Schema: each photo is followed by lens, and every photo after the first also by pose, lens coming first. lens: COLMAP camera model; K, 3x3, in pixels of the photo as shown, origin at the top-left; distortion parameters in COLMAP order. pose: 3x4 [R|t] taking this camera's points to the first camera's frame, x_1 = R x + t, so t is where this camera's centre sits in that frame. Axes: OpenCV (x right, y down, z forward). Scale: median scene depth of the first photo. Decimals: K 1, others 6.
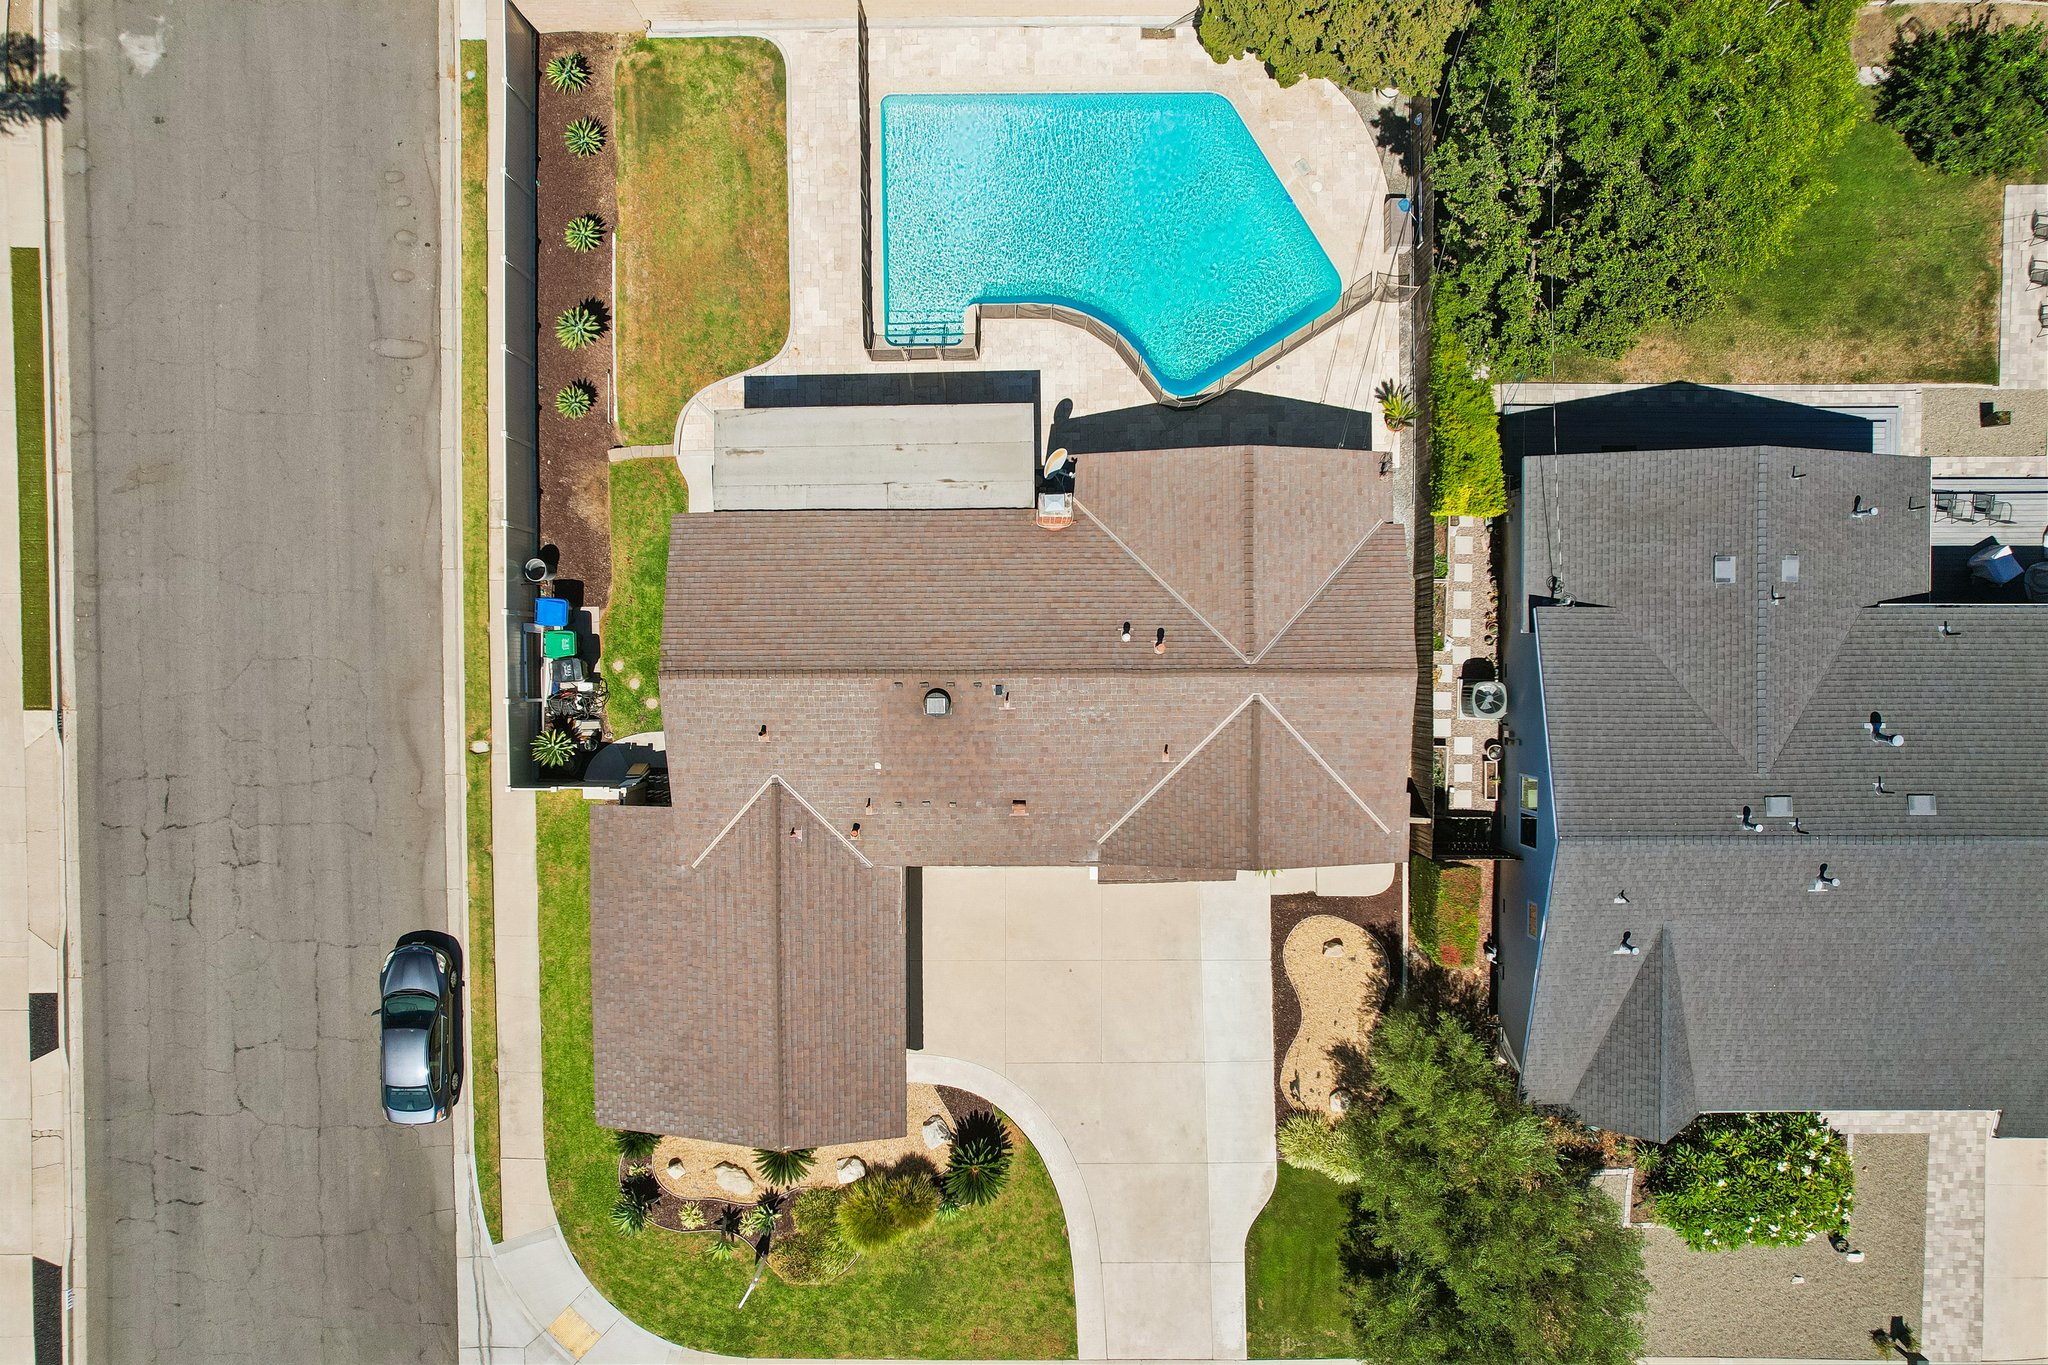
lens RADIAL K [[1309.2, 0, 1022.9], [0, 1309.2, 697.0], [0, 0, 1]] dist [-0.073024, 0.062863]
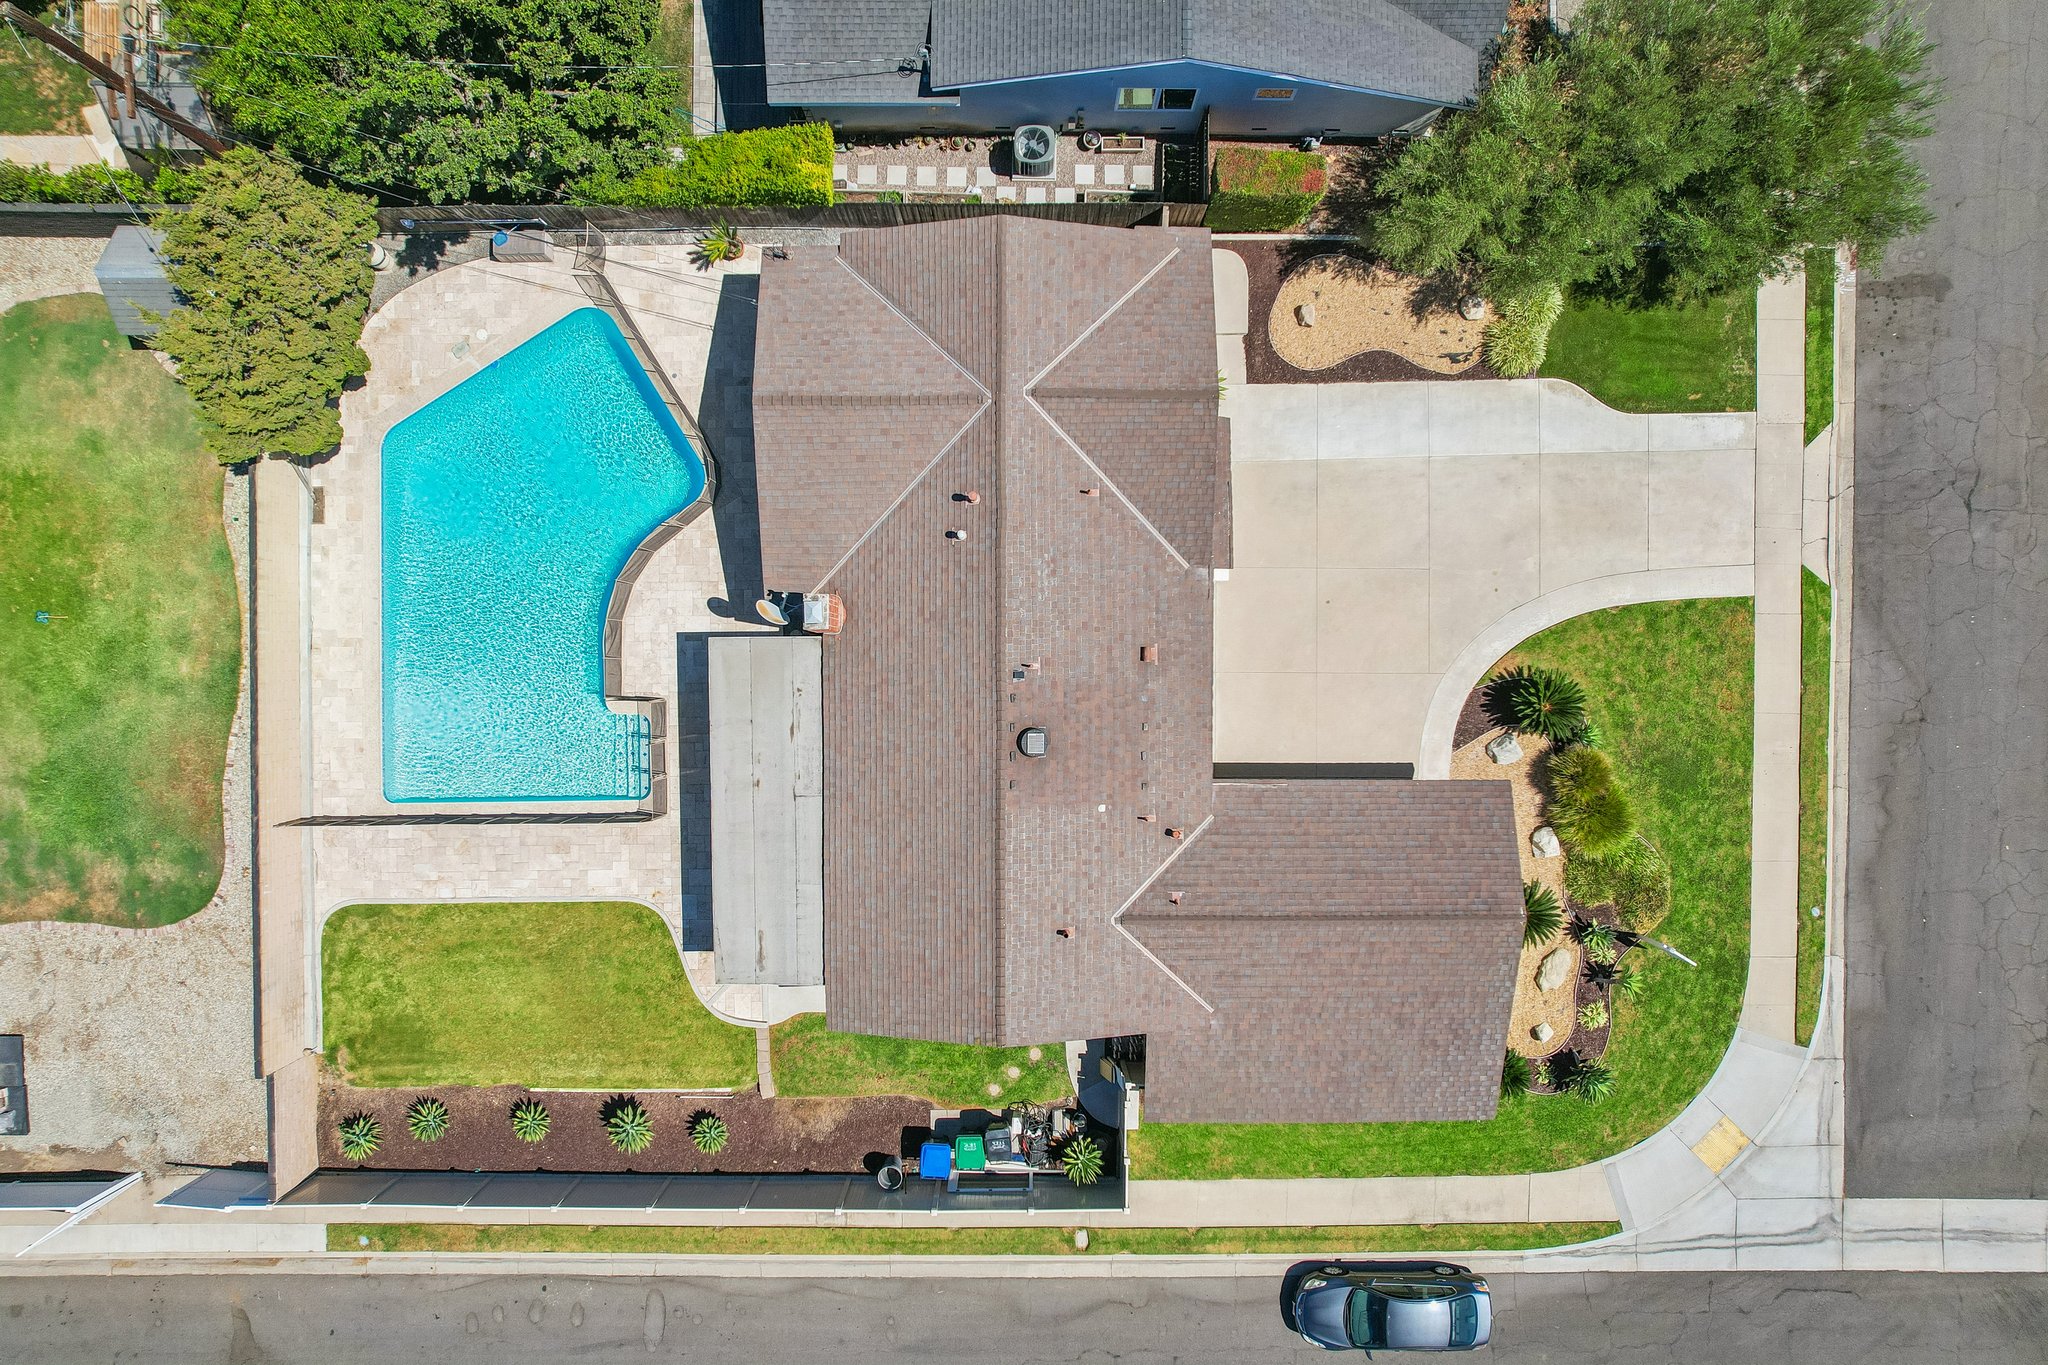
lens RADIAL K [[1309.2, 0, 1022.9], [0, 1309.2, 697.0], [0, 0, 1]] dist [-0.073024, 0.062863]
pose [[0.003494, -0.999920, -0.012164, -0.020407], [0.999755, 0.003759, -0.021820, 0.015478], [0.021864, -0.012084, 0.999688, 0.079098]]
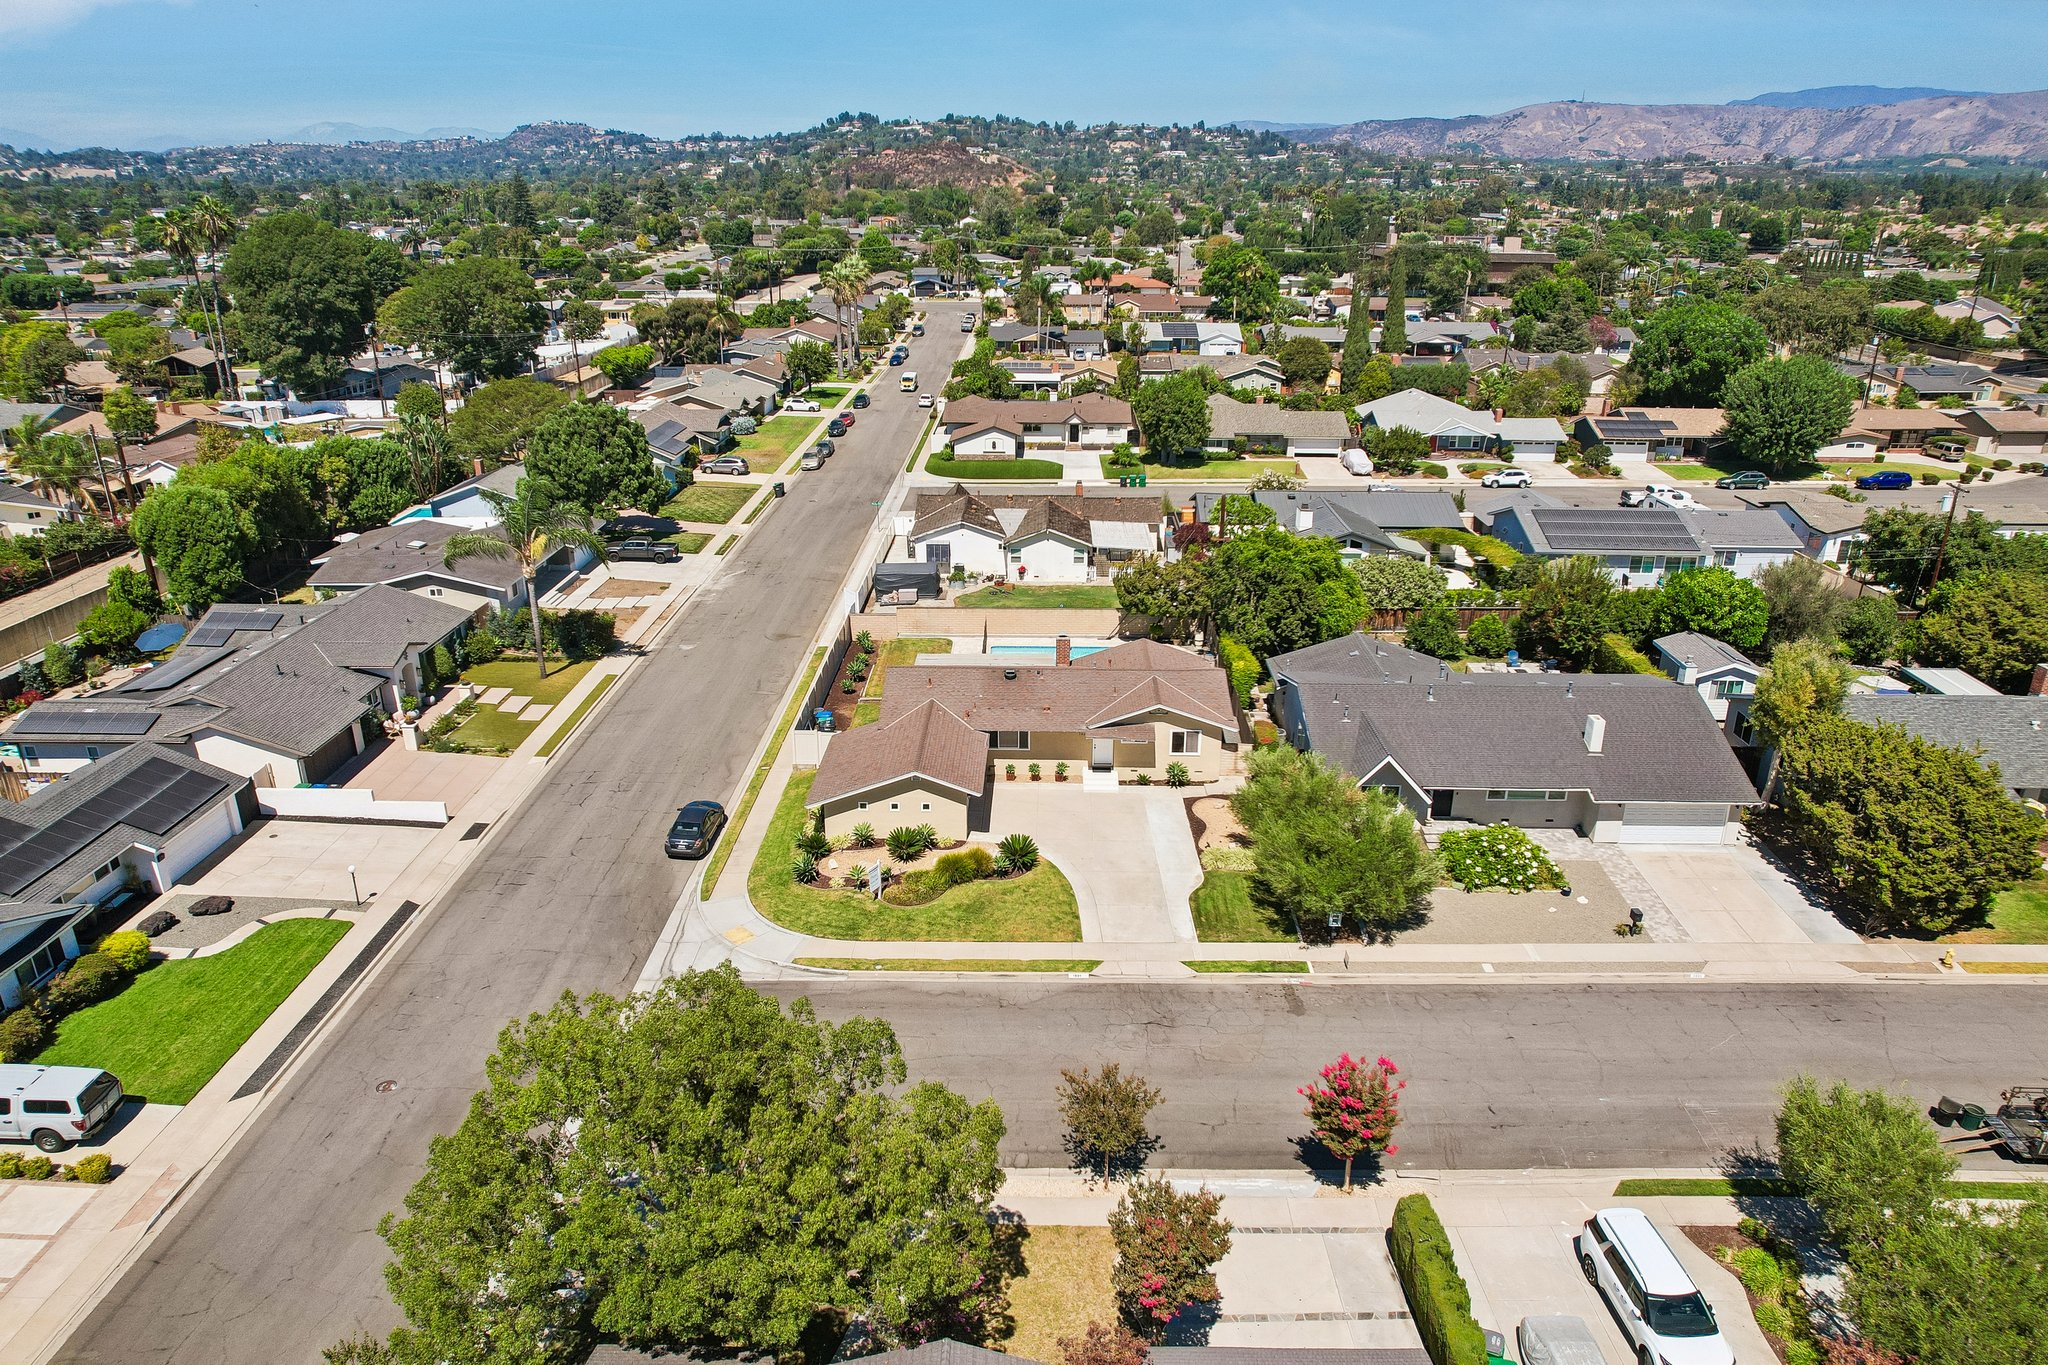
lens RADIAL K [[1308.6, 0, 994.5], [0, 1308.6, 684.5], [0, 0, 1]] dist [-0.035534, 0.005874]
pose [[0.999163, 0.014058, -0.038426, -0.004455], [-0.040915, 0.334891, -0.941368, 1.898994], [-0.000365, 0.942152, 0.335186, 0.242286]]
